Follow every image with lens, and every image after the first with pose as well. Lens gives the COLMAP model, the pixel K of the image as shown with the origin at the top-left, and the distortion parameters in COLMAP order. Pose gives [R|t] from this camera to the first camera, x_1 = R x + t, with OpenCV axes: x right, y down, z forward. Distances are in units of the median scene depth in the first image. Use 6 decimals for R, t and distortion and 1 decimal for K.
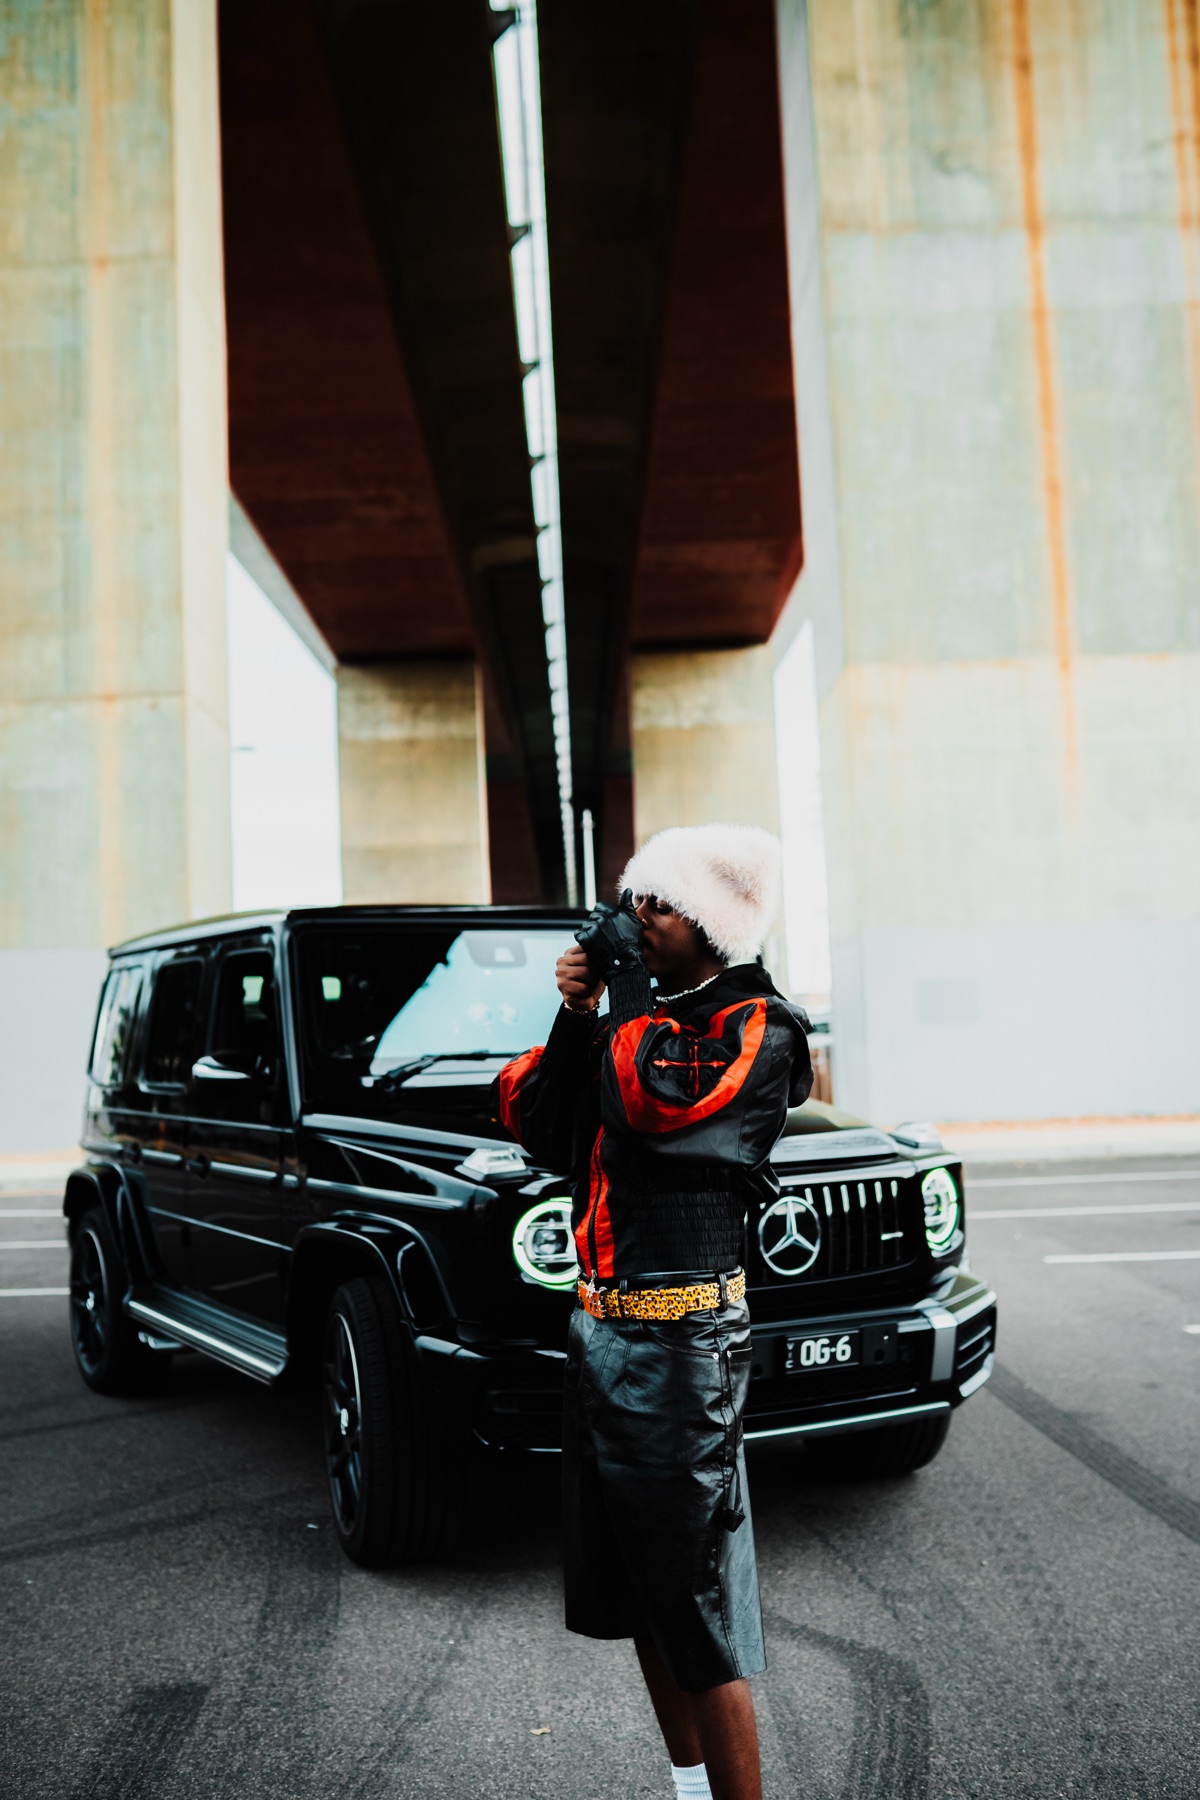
lens RADIAL K [[1721.5, 0, 567.3], [0, 1721.5, 899.1], [0, 0, 1]] dist [-0.043605, 0.103107]
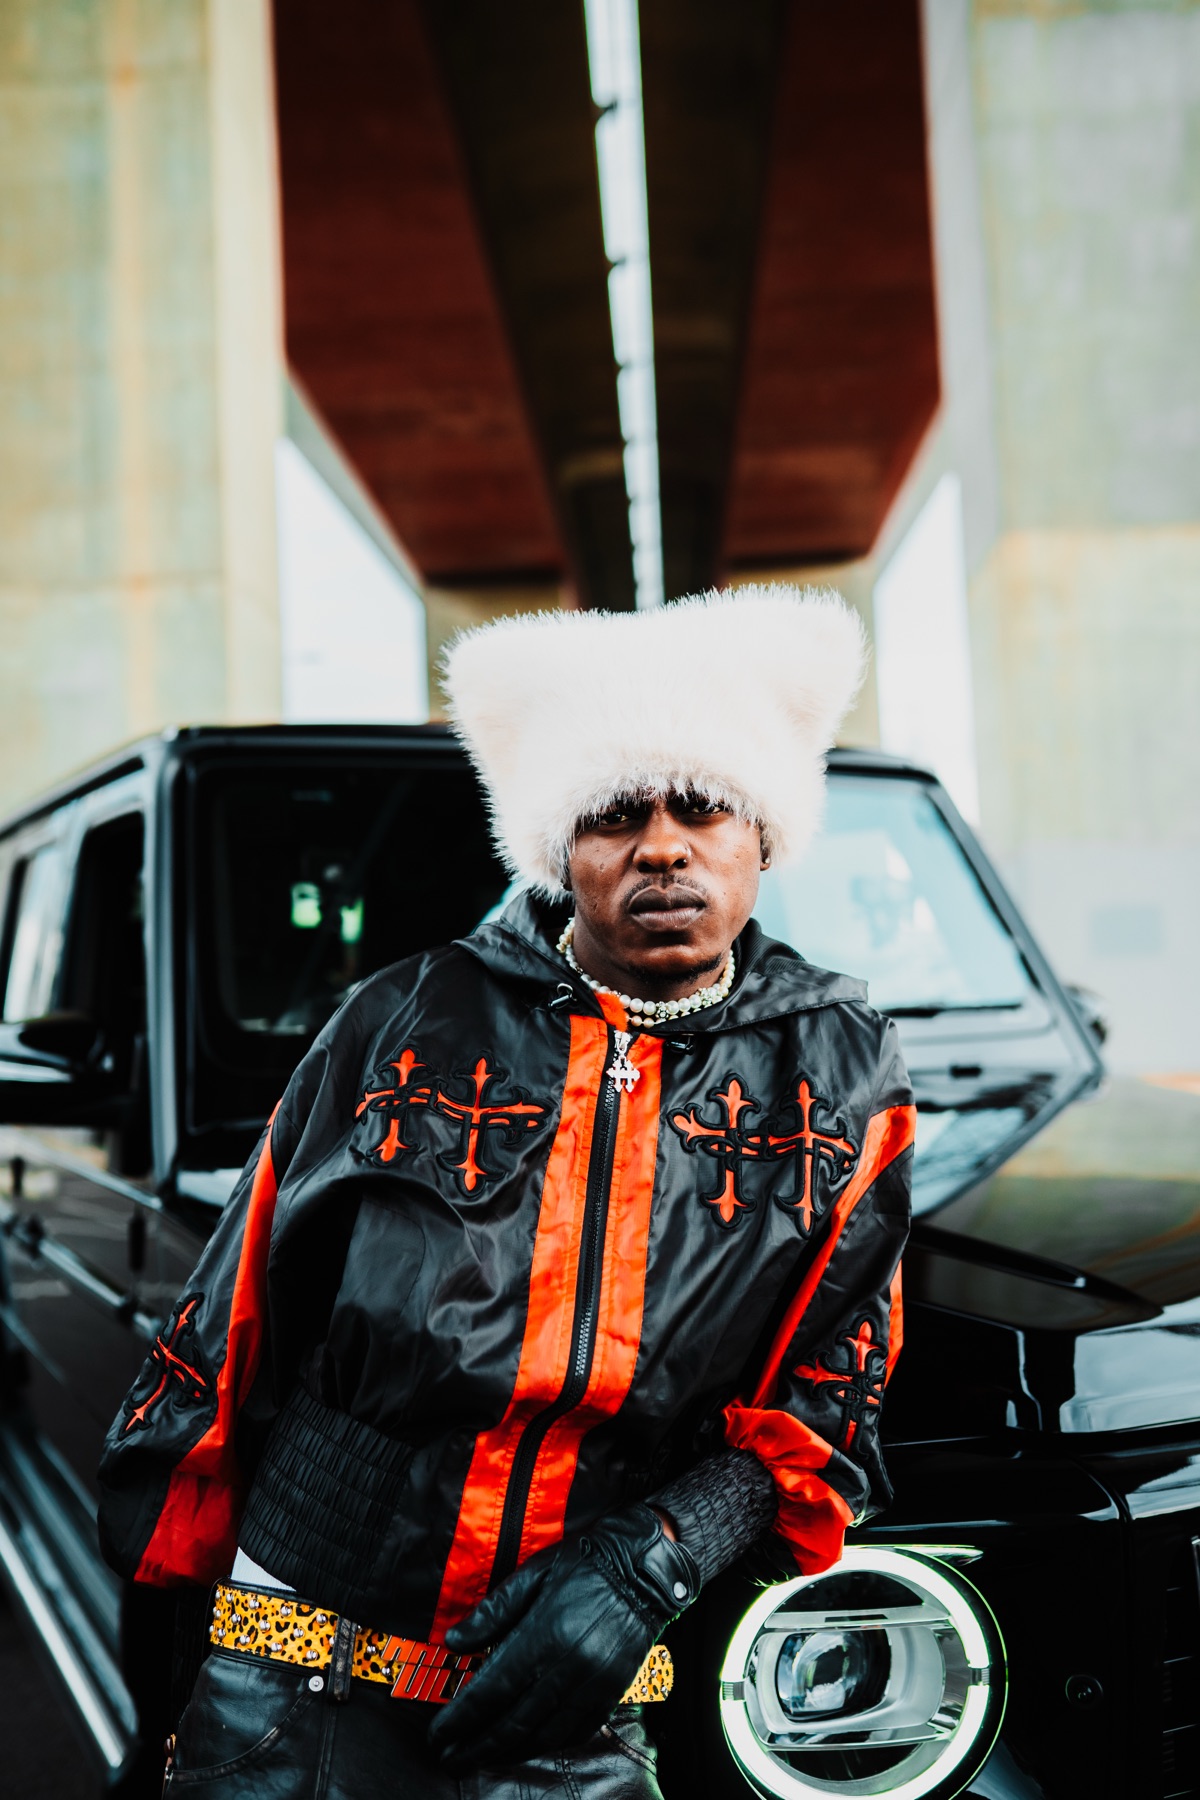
lens RADIAL K [[1723.3, 0, 600.0], [0, 1723.3, 900.0], [0, 0, 1]] dist [-0.074050, 0.120479]
pose [[0.999452, -0.003845, -0.032873, -0.008342], [0.005077, 0.999285, 0.037468, 0.010580], [0.032705, -0.037615, 0.998757, 0.143016]]
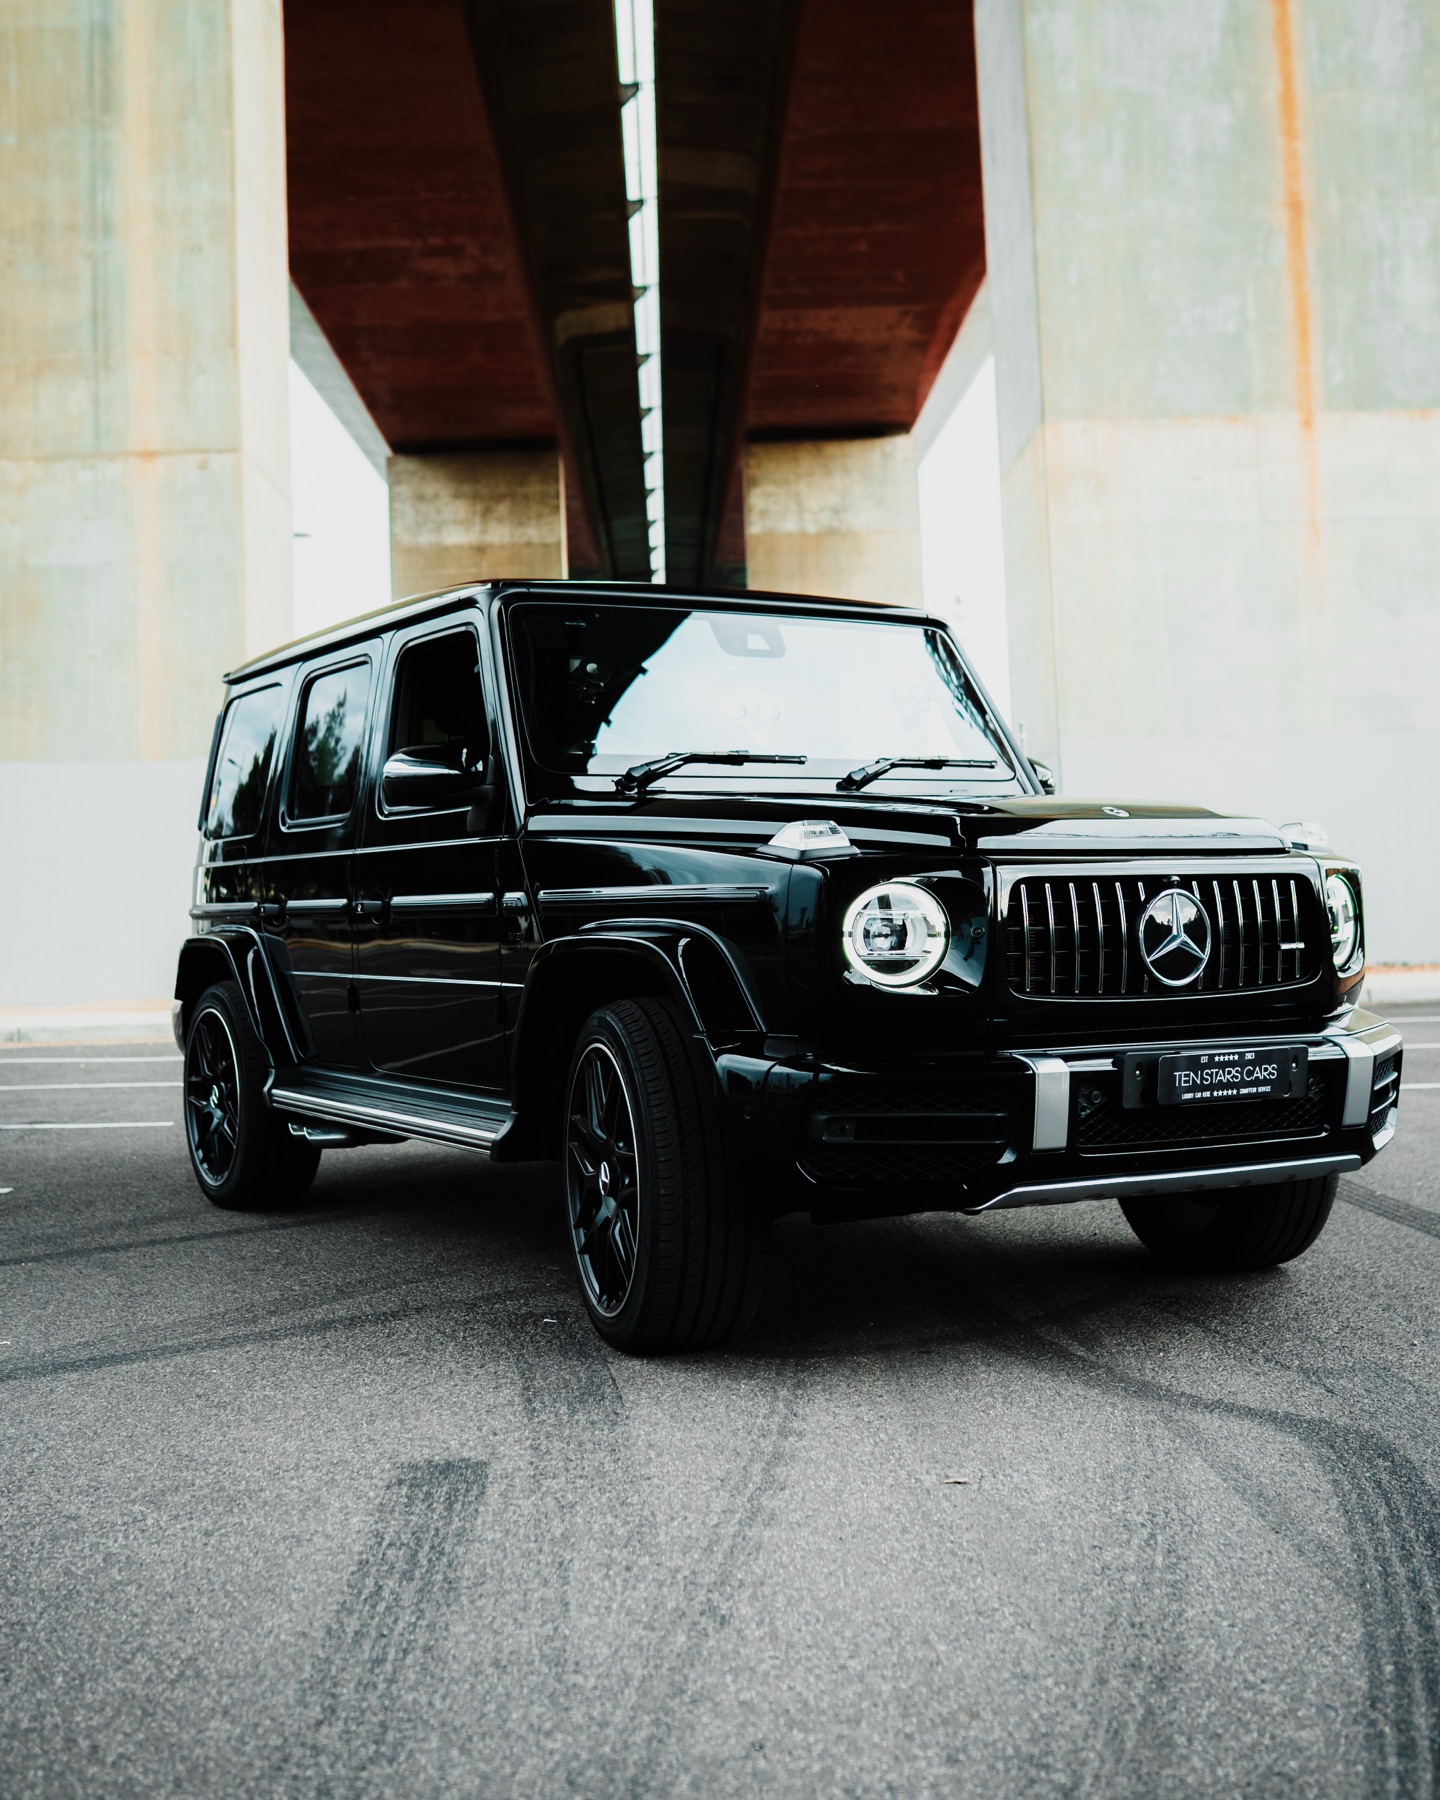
lens RADIAL K [[2051.2, 0, 678.8], [0, 2051.2, 811.1], [0, 0, 1]] dist [-0.020608, 0.008602]
pose [[0.999917, 0.004374, 0.012079, -0.023851], [-0.004723, 0.999568, 0.029000, 0.023557], [-0.011947, -0.029054, 0.999506, 0.011612]]
